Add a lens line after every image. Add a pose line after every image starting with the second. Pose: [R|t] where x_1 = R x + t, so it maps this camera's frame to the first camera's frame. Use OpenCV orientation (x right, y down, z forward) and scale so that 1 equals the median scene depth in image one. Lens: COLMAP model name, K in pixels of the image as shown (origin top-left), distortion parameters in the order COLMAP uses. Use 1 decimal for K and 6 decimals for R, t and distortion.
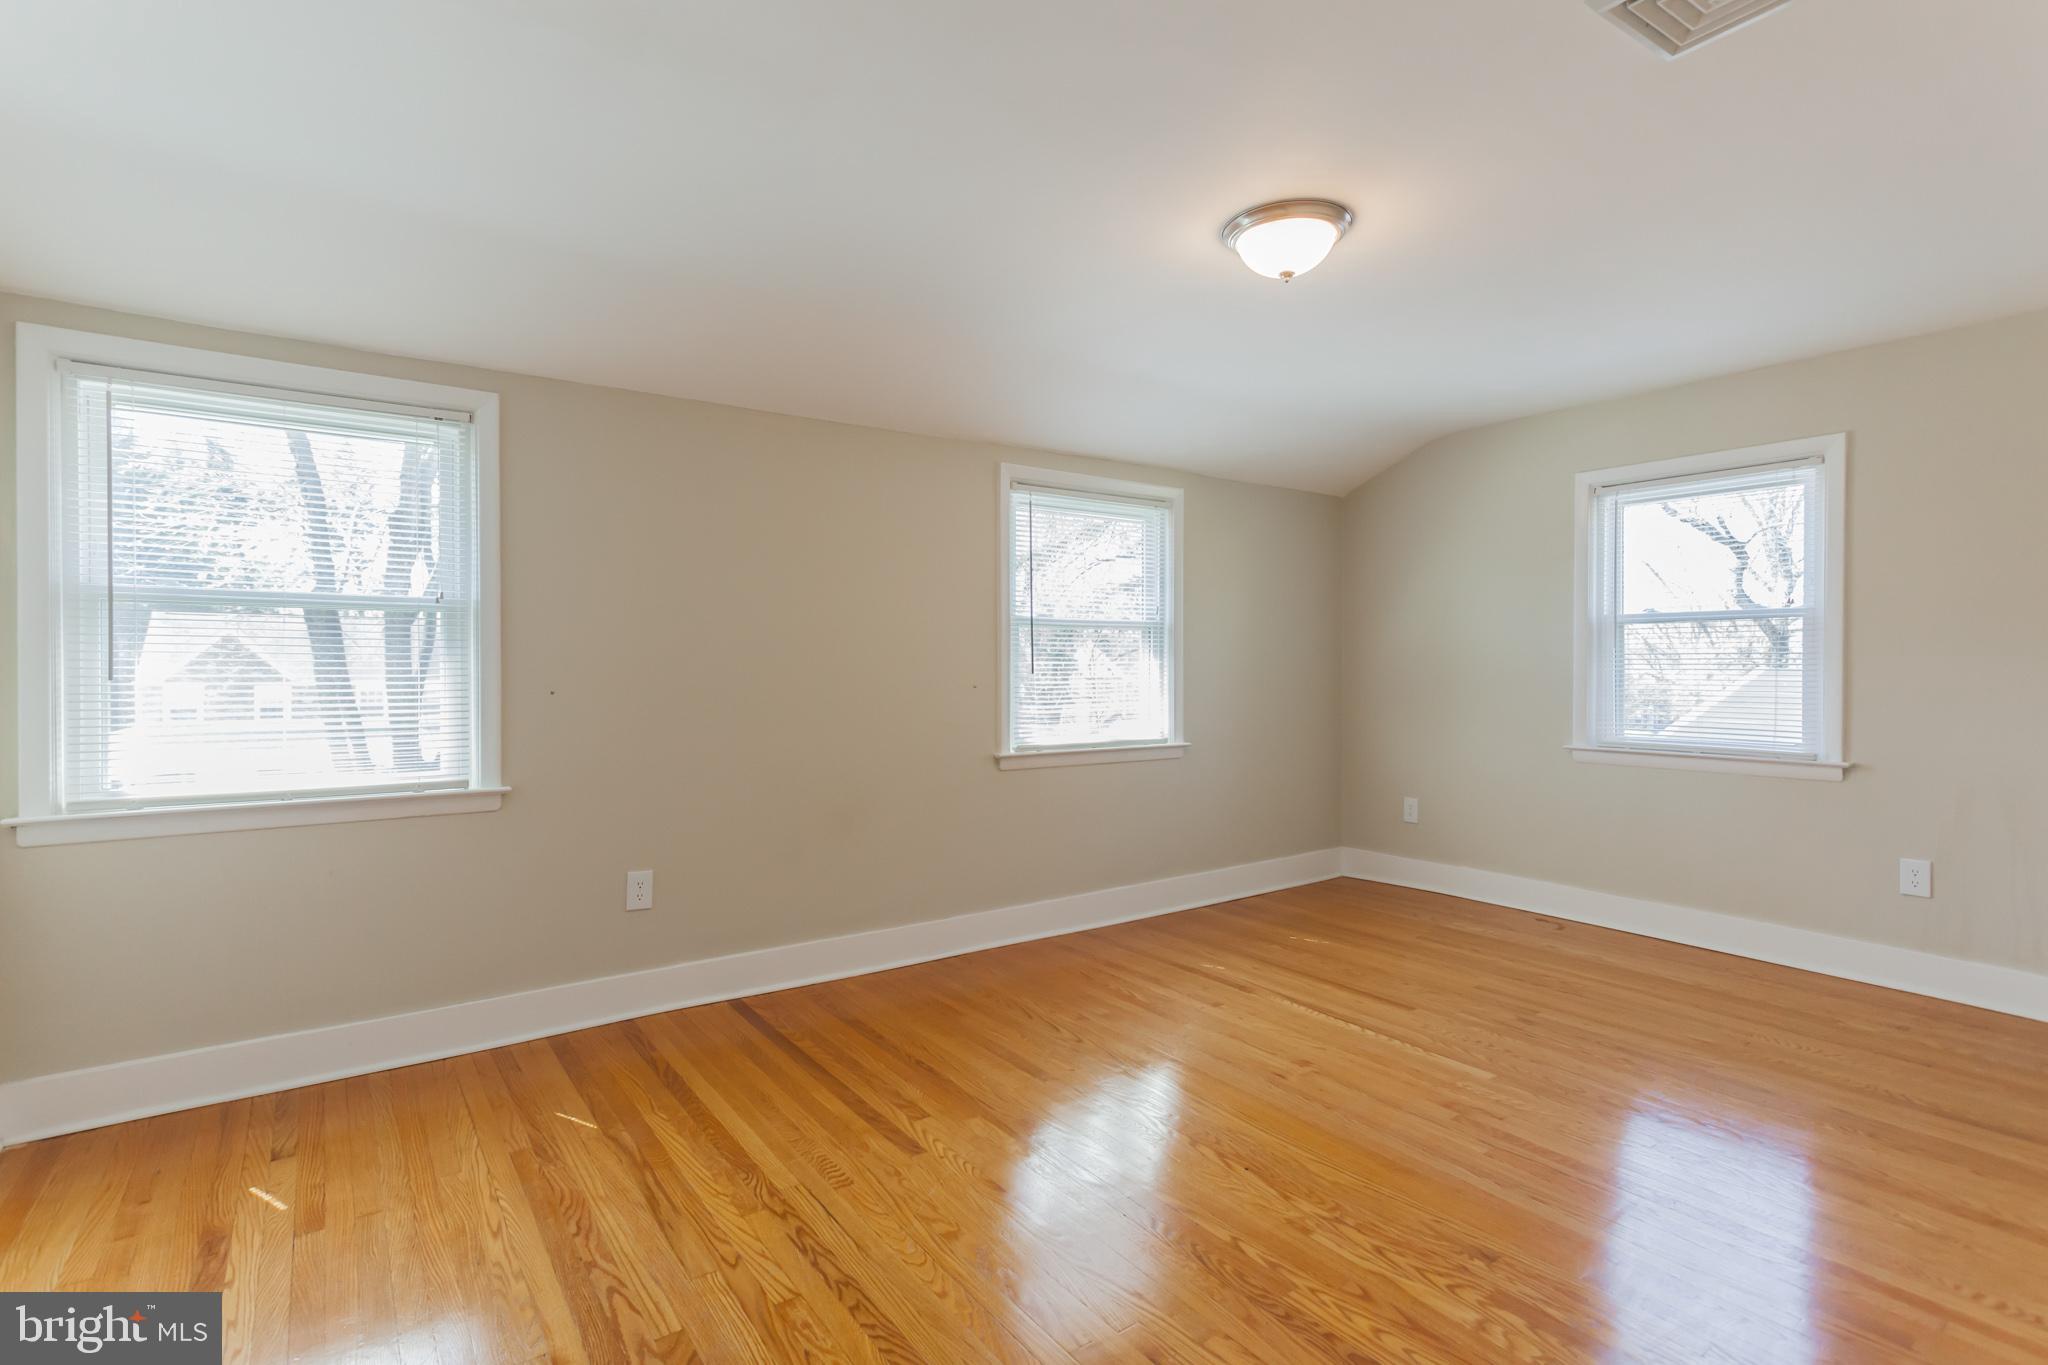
lens RADIAL K [[1003.7, 0, 1040.7], [0, 1003.7, 669.7], [0, 0, 1]] dist [0.005222, 0.002993]
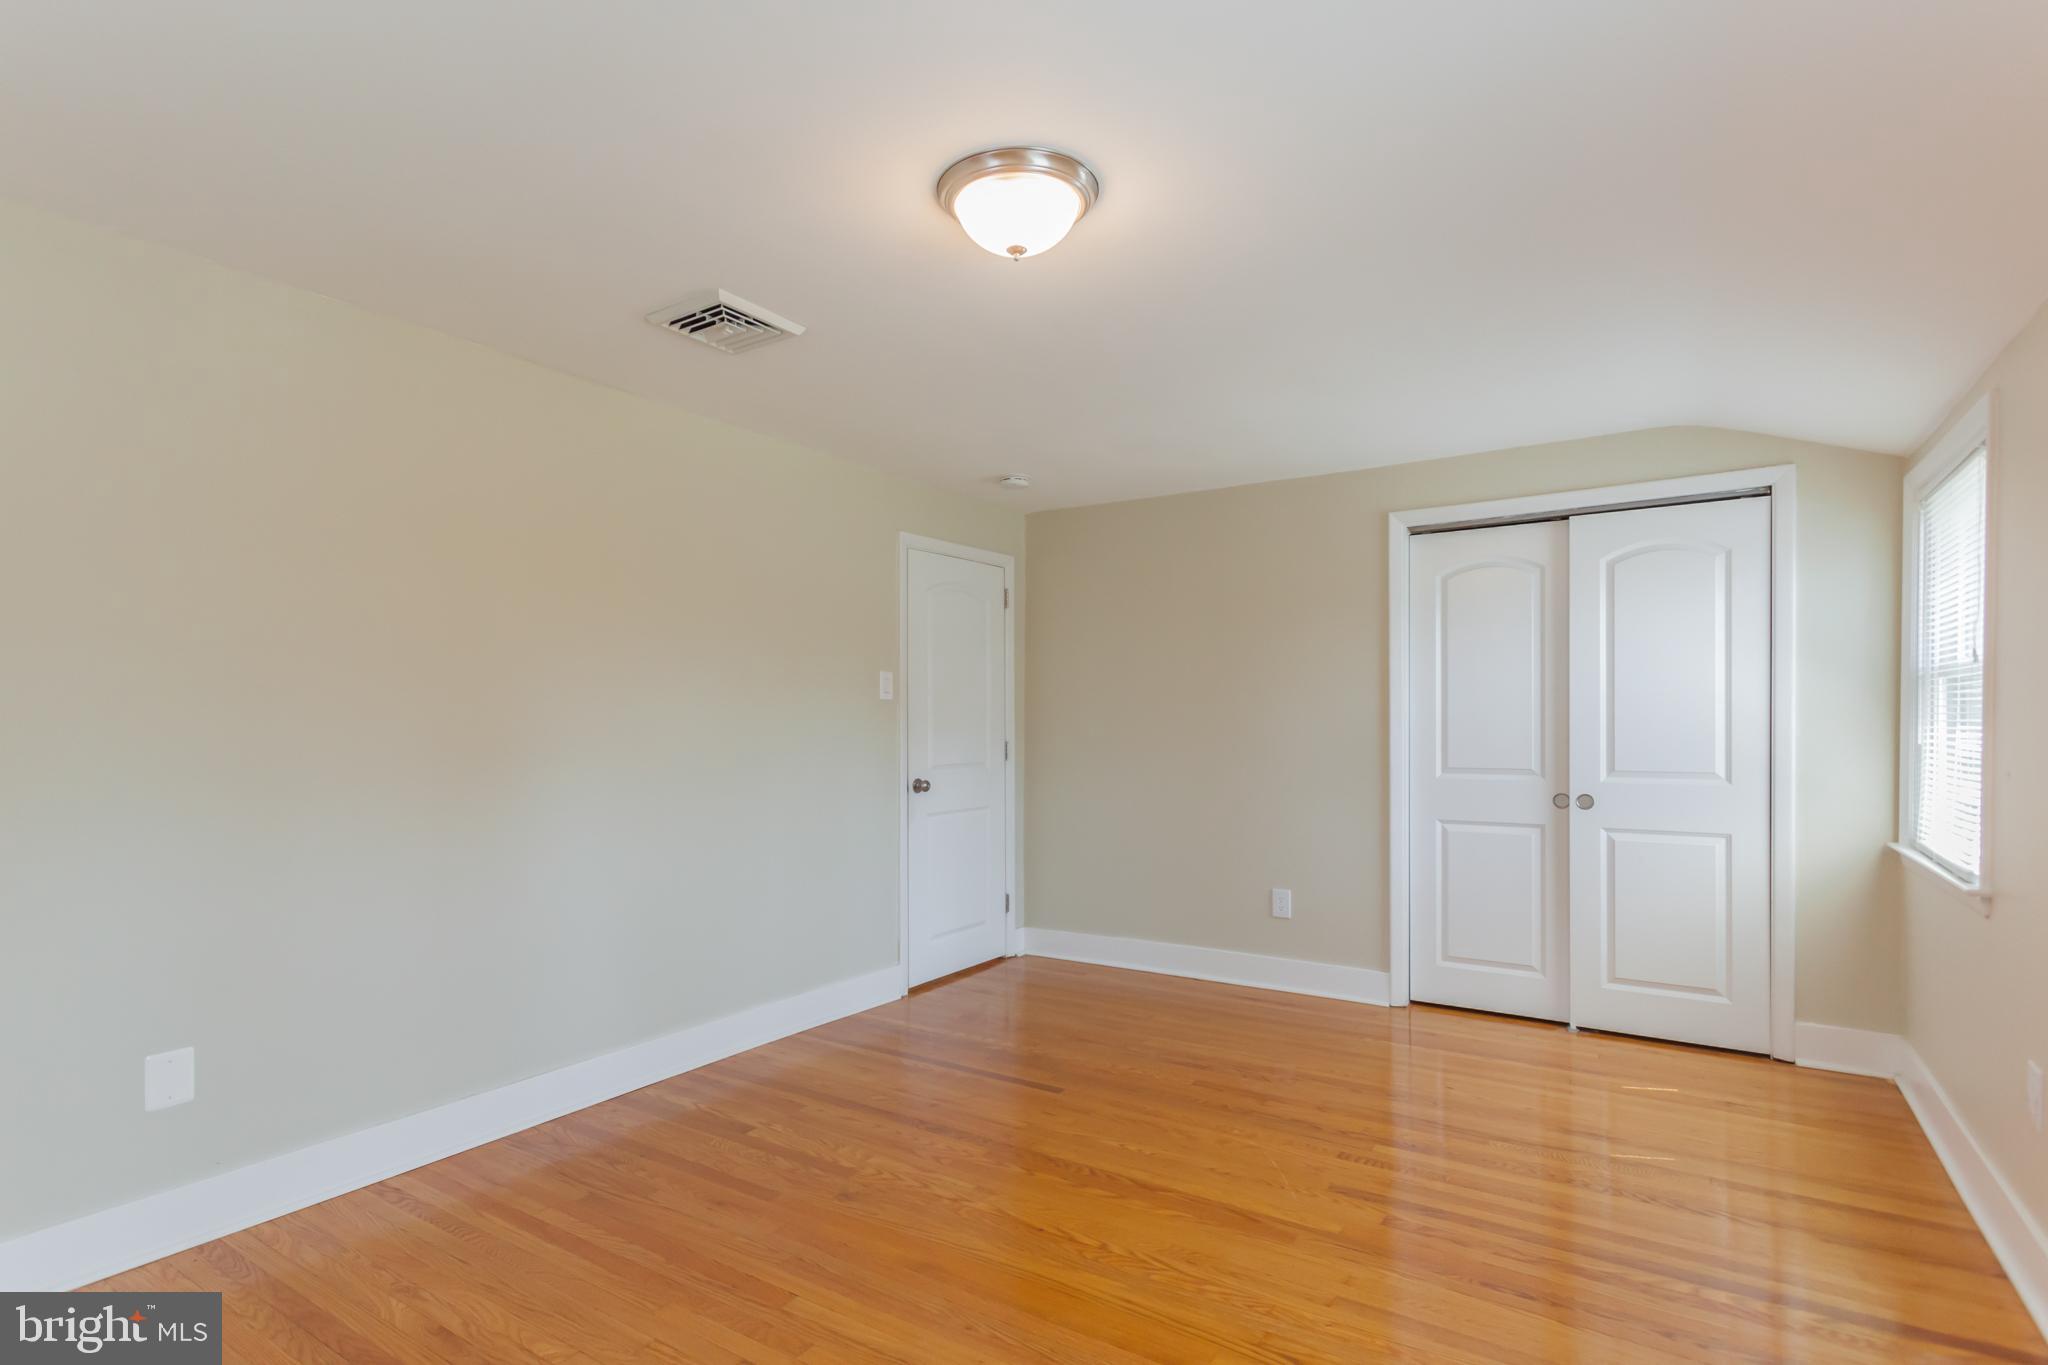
lens RADIAL K [[1003.7, 0, 985.5], [0, 1003.7, 722.2], [0, 0, 1]] dist [0.005222, 0.002993]
pose [[-0.944544, 0.004373, -0.328357, 0.409958], [0.005025, 0.999987, -0.001137, -0.013361], [0.328348, -0.002724, -0.944553, 1.347242]]
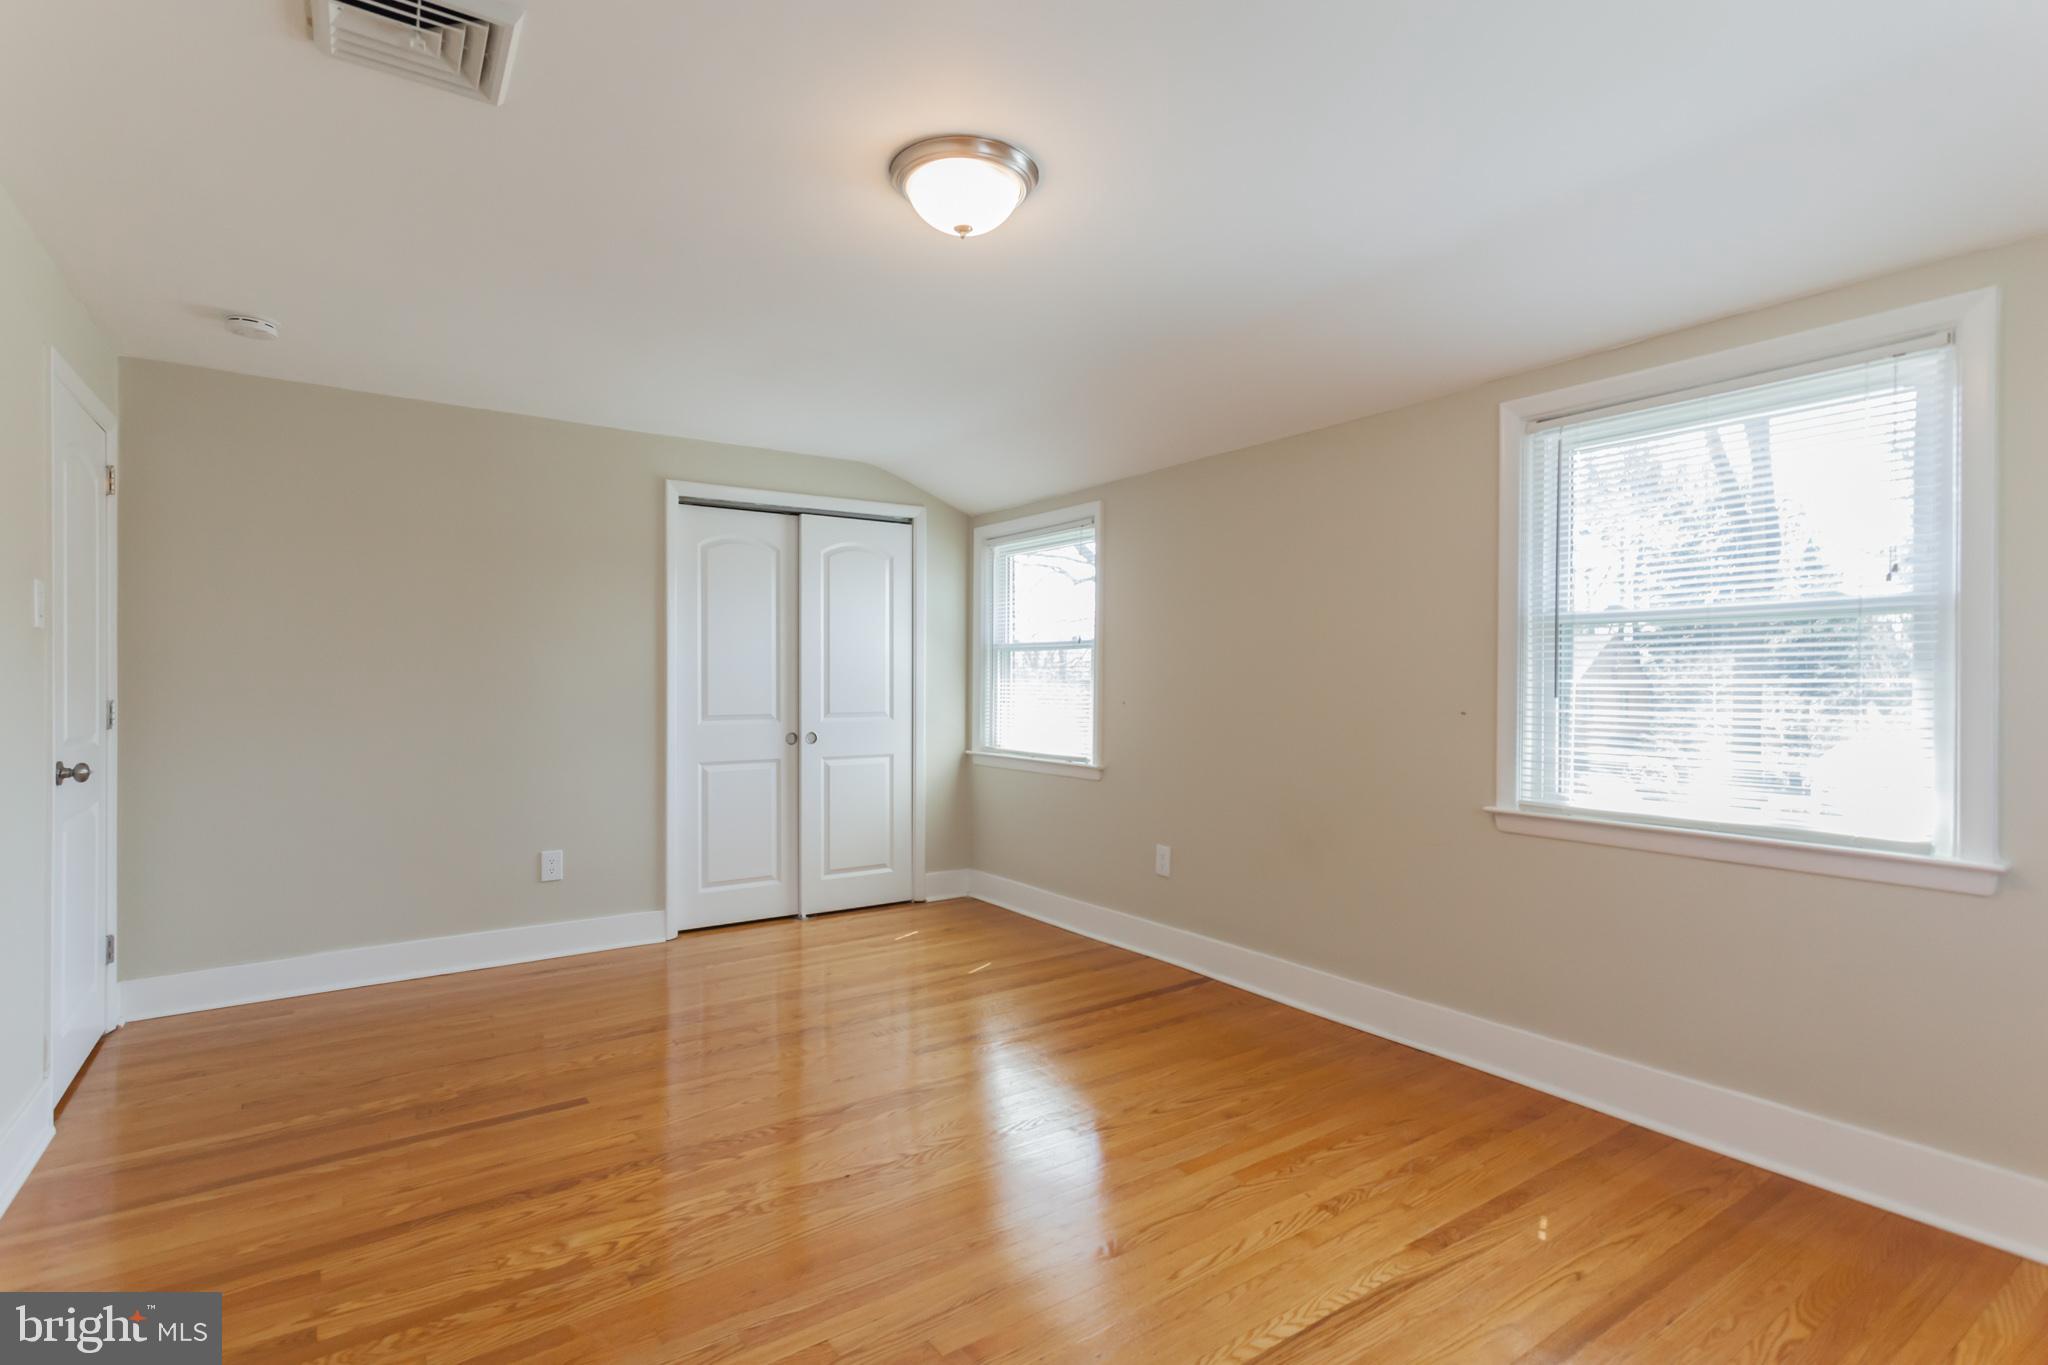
lens RADIAL K [[1003.7, 0, 1008.8], [0, 1003.7, 680.2], [0, 0, 1]] dist [0.005222, 0.002993]
pose [[-0.037077, 0.002497, -0.999309, 0.847340], [-0.001641, 0.999995, 0.002559, -0.009478], [0.999311, 0.001734, -0.037073, 0.831425]]
